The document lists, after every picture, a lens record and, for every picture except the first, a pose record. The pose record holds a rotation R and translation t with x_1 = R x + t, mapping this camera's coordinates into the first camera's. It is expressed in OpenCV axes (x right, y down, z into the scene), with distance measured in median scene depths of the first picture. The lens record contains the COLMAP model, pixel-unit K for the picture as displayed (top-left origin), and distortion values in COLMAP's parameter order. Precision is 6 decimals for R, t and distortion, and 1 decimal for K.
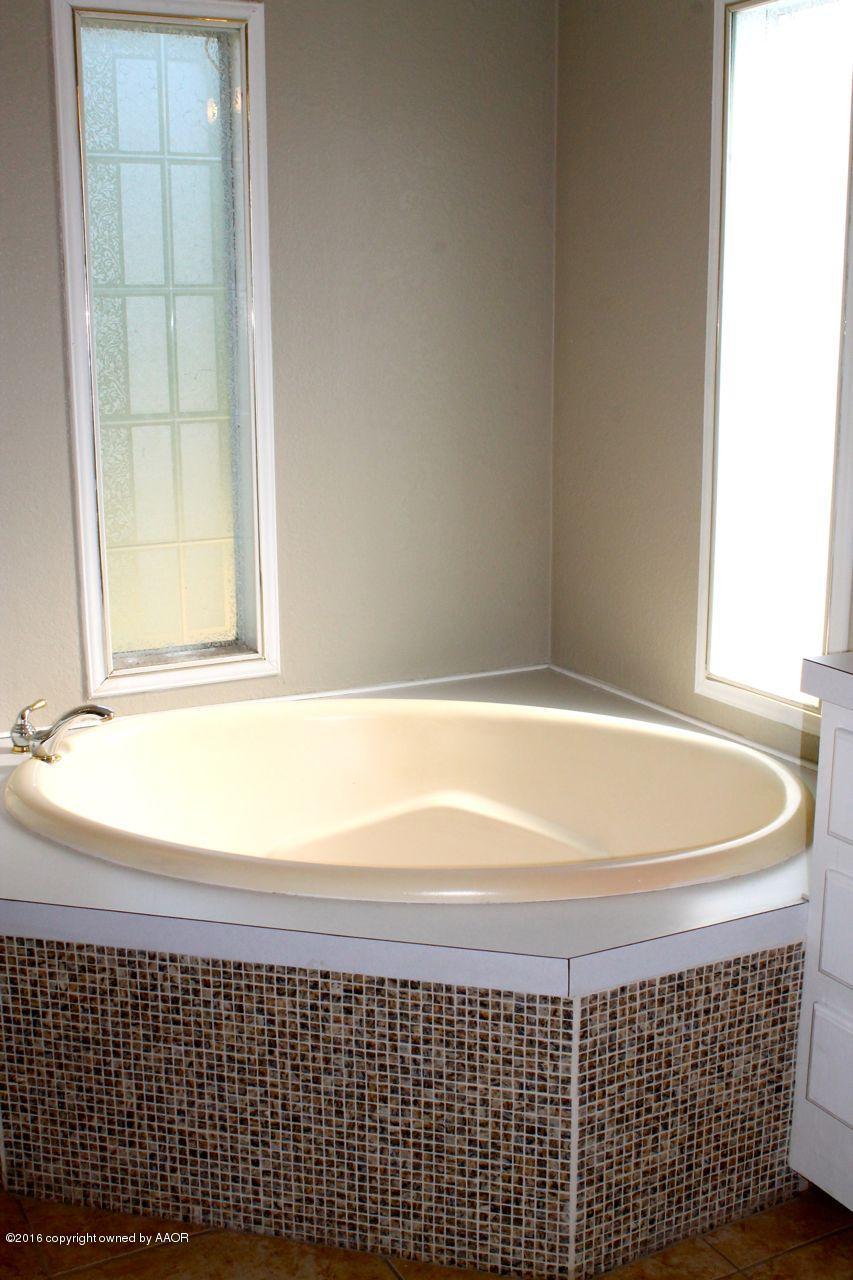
lens RADIAL K [[1466.0, 0, 426.5], [0, 1466.0, 640.0], [0, 0, 1]] dist [-0.094758, 0.057278]
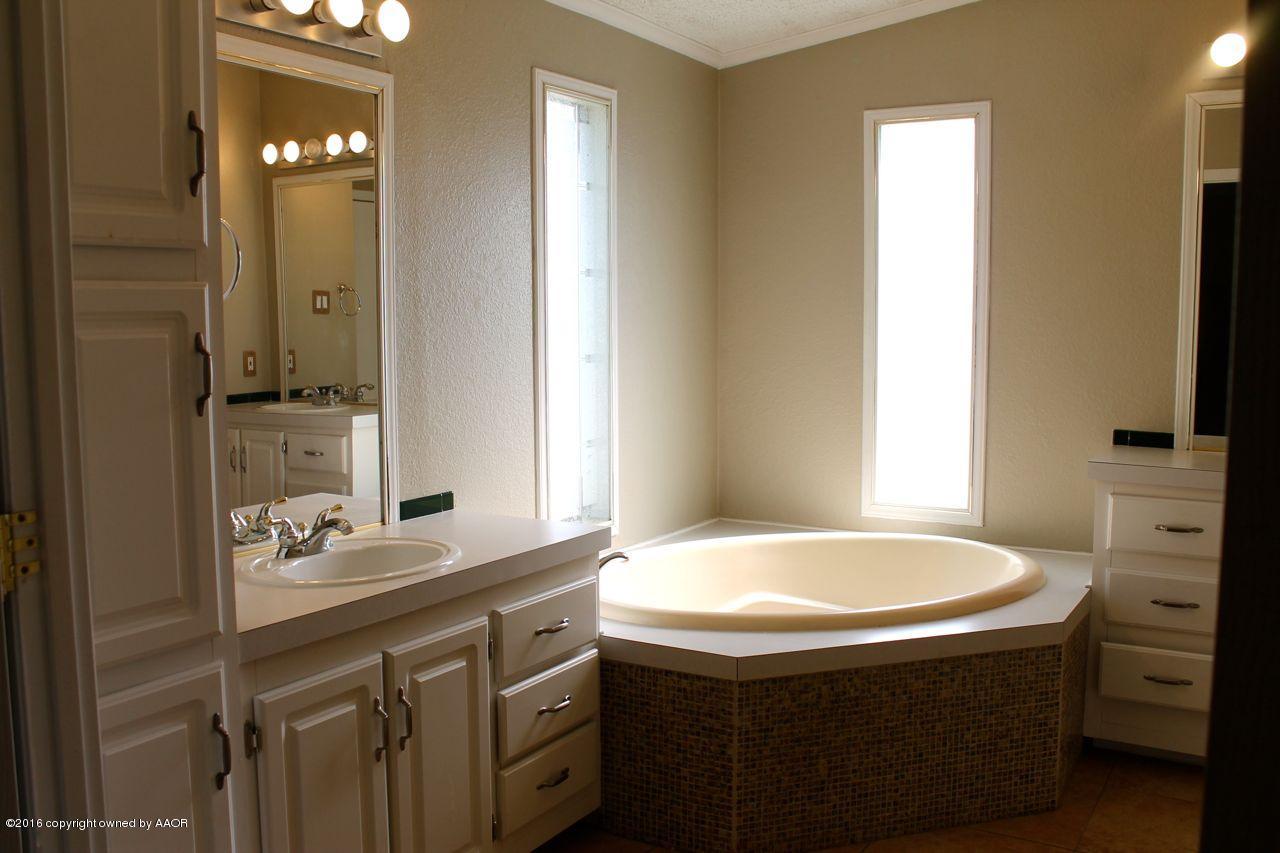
lens RADIAL K [[1091.7, 0, 640.0], [0, 1091.7, 426.5], [0, 0, 1]] dist [-0.171746, 0.150894]
pose [[0.868468, -0.053474, 0.492853, -0.961482], [0.113187, 0.989295, -0.092112, 0.030784], [-0.482651, 0.135781, 0.865223, 0.038846]]
